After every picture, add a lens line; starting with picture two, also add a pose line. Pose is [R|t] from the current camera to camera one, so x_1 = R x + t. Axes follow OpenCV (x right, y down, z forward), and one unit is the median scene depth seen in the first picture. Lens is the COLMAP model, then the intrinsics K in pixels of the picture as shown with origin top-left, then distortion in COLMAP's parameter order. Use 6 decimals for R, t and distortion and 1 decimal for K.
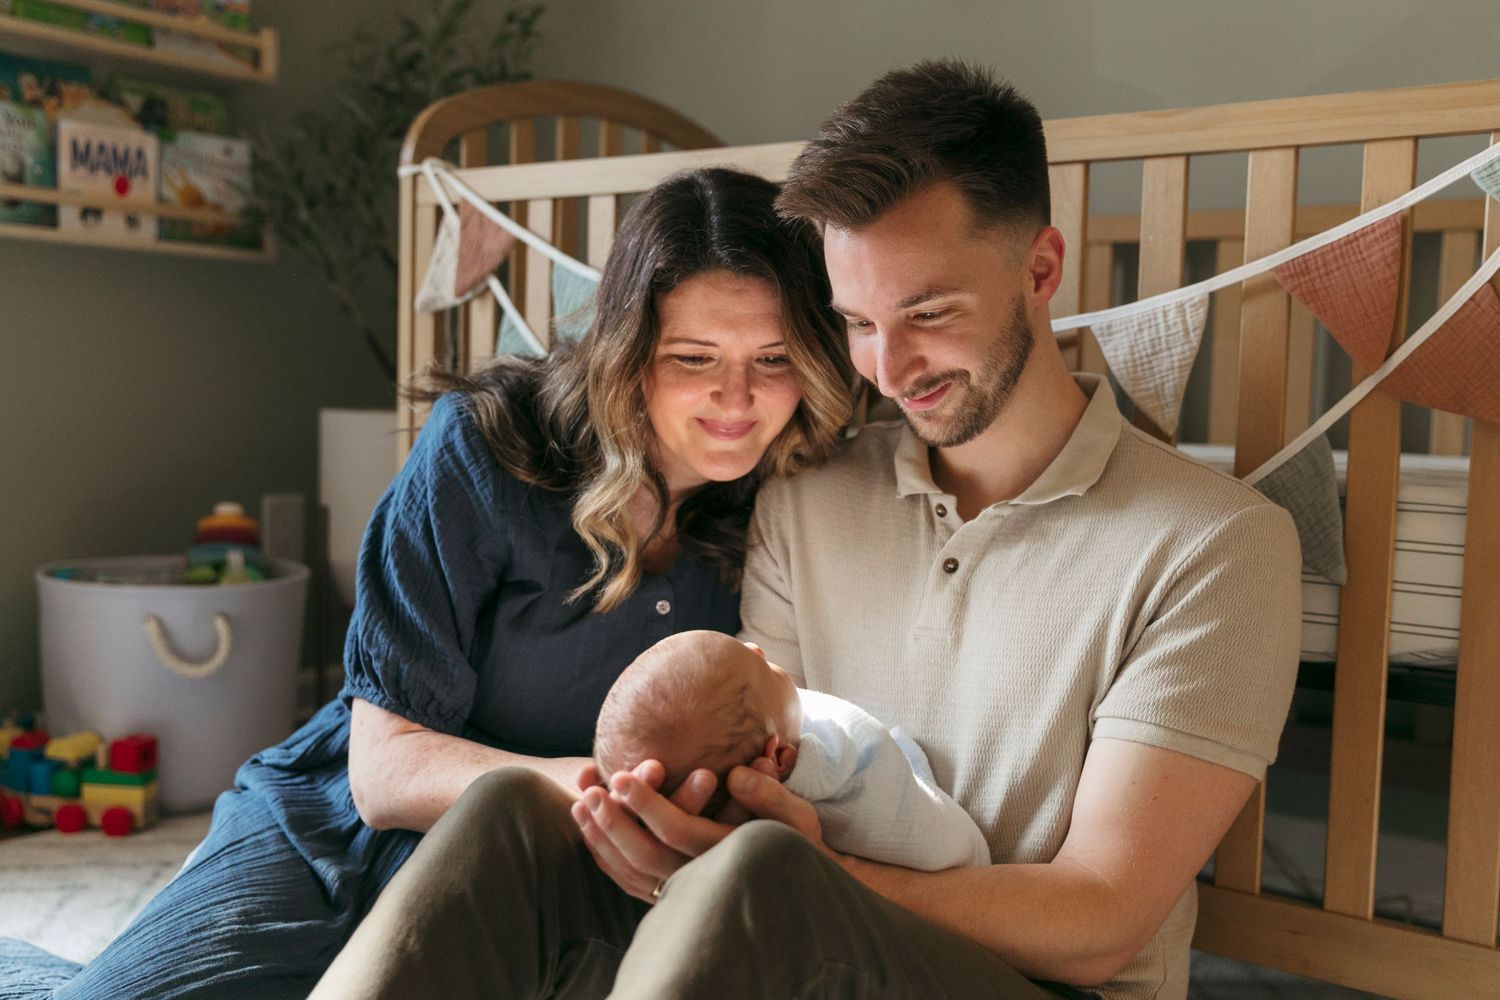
lens RADIAL K [[1497.4, 0, 745.4], [0, 1497.4, 495.3], [0, 0, 1]] dist [0.008056, 0.000000]
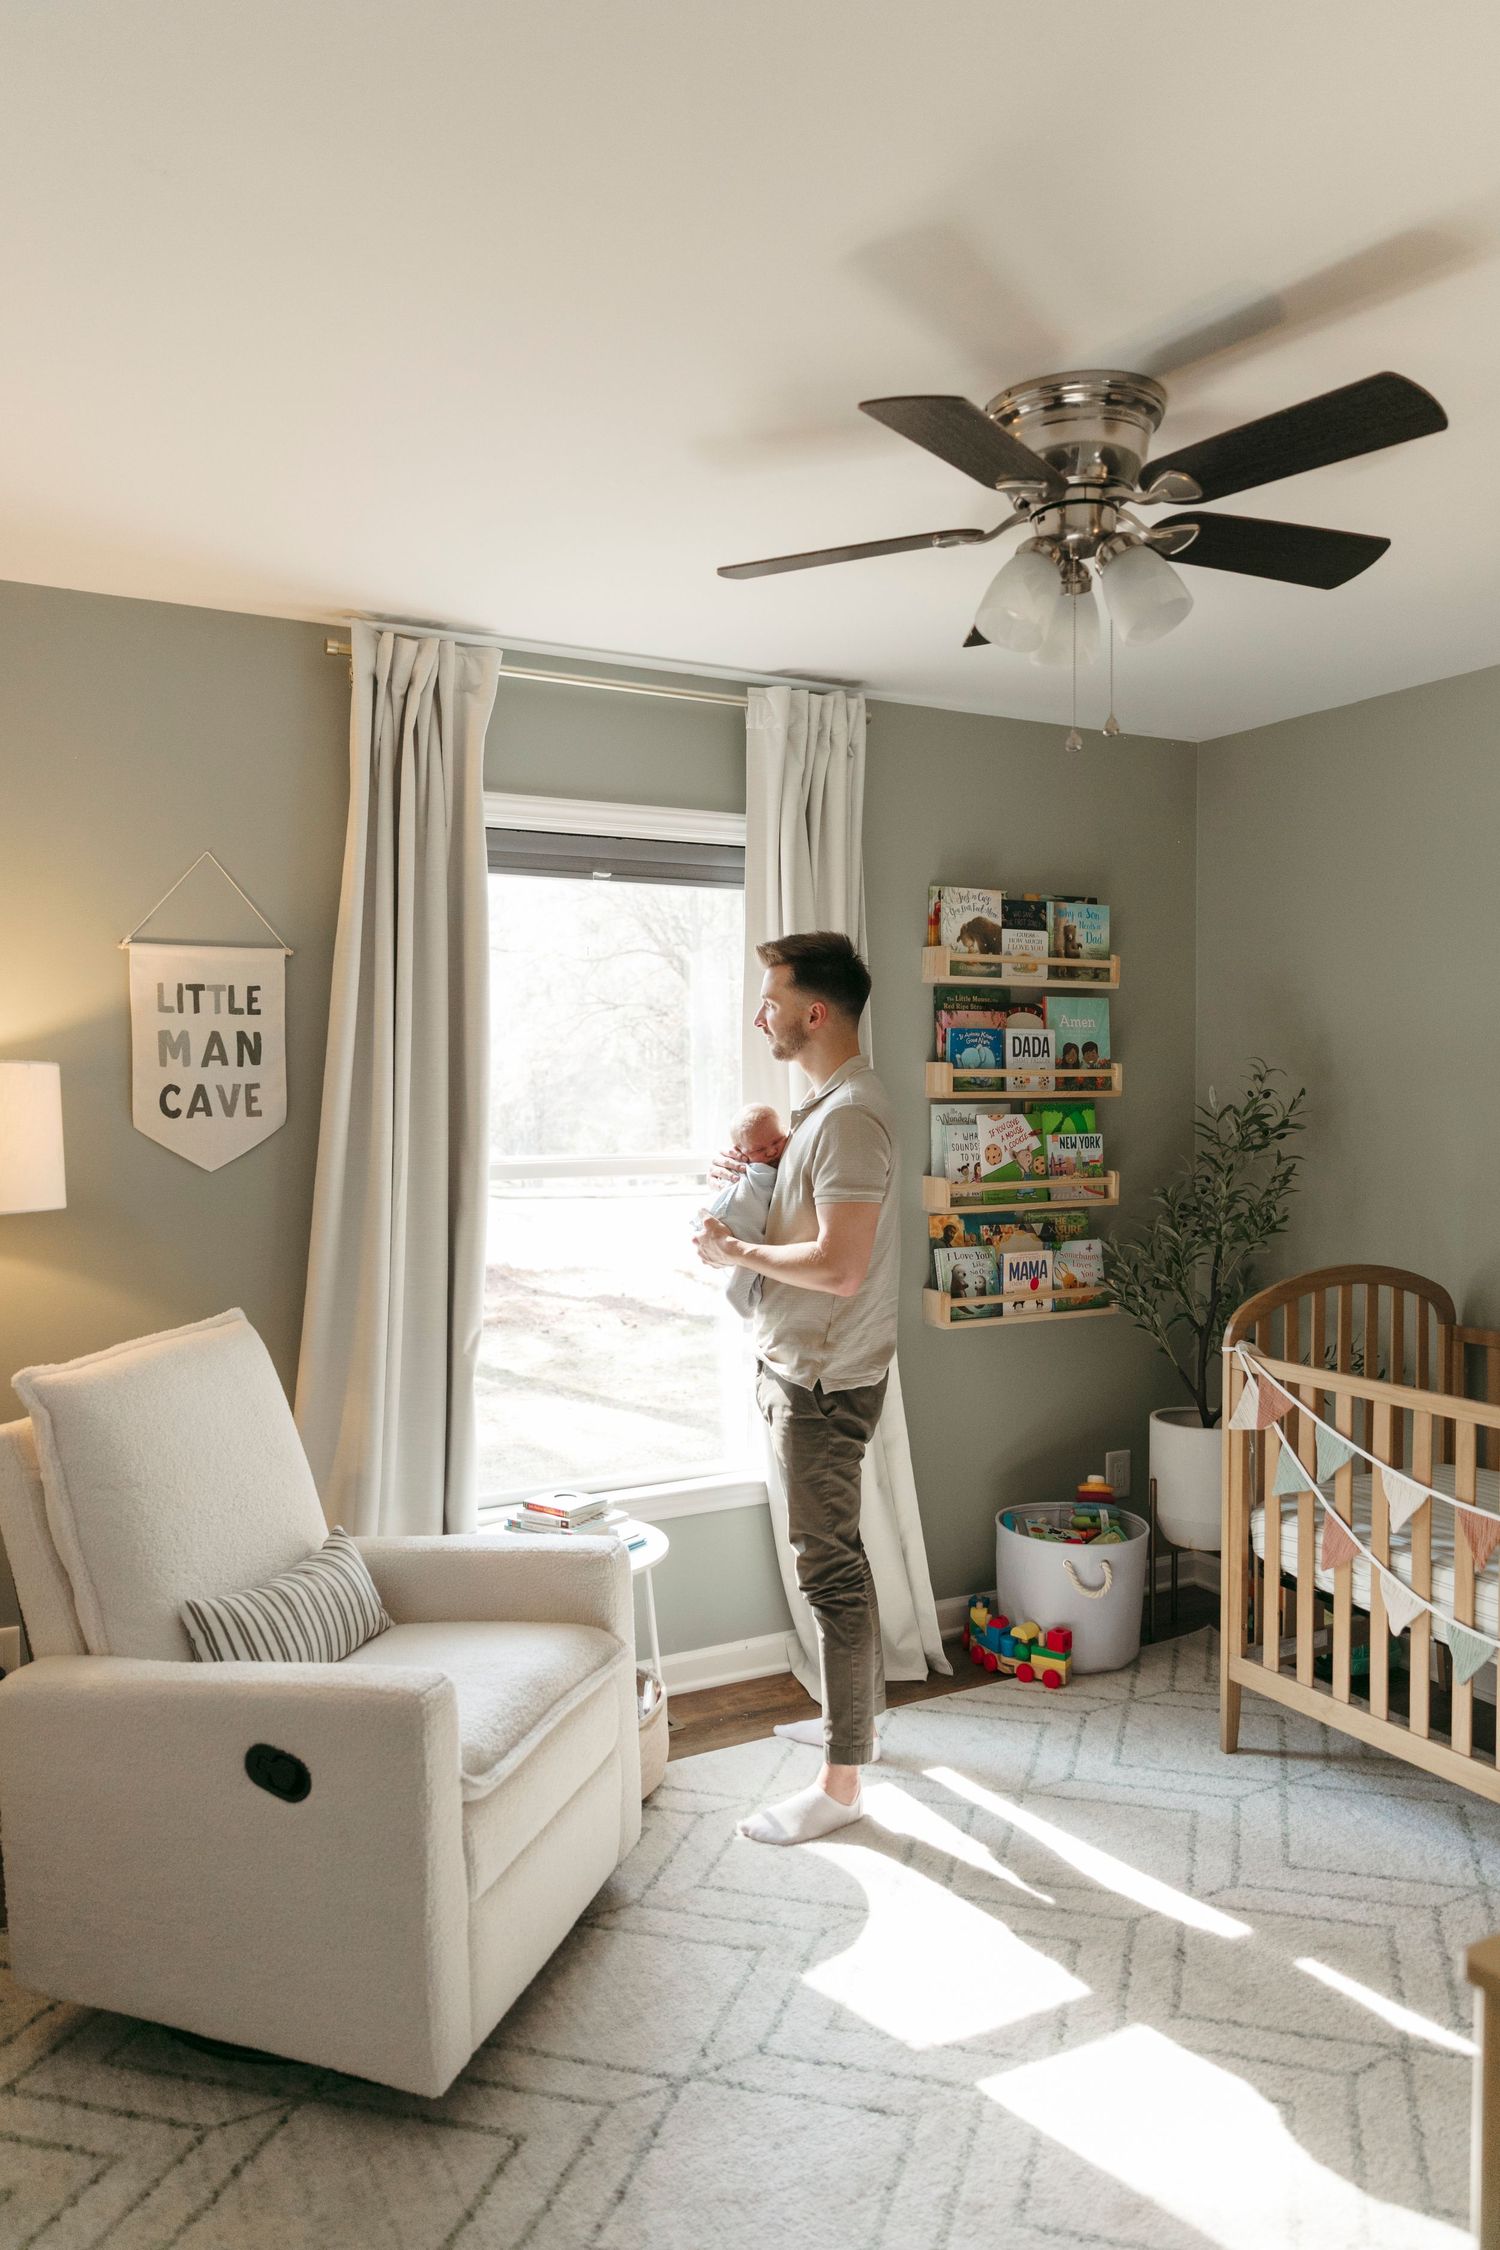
lens RADIAL K [[1533.4, 0, 745.8], [0, 1533.4, 1116.4], [0, 0, 1]] dist [-0.003472, -0.000250]
pose [[0.901537, -0.016978, -0.432368, 0.044719], [-0.006067, 0.998636, -0.051863, -0.319264], [0.432659, 0.049379, 0.900205, -0.745809]]
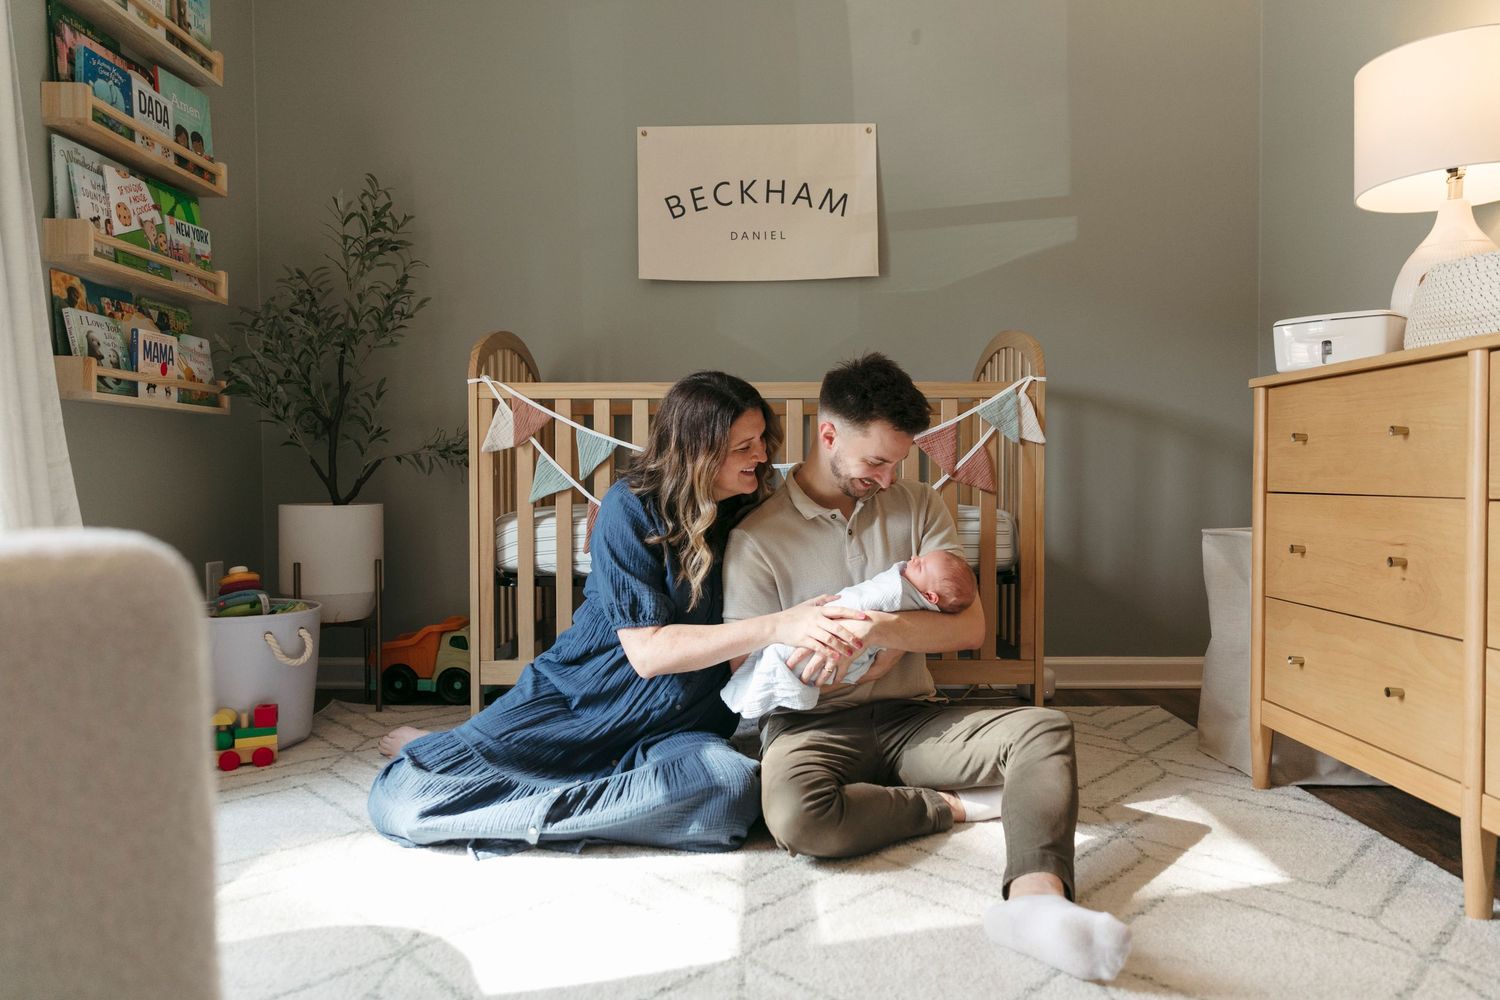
lens RADIAL K [[1022.3, 0, 747.1], [0, 1022.3, 502.1], [0, 0, 1]] dist [-0.003472, -0.000250]
pose [[0.812413, -0.043309, 0.581472, -0.575104], [0.065384, 0.997715, -0.017041, -0.009546], [-0.579405, 0.051863, 0.813388, -0.228023]]
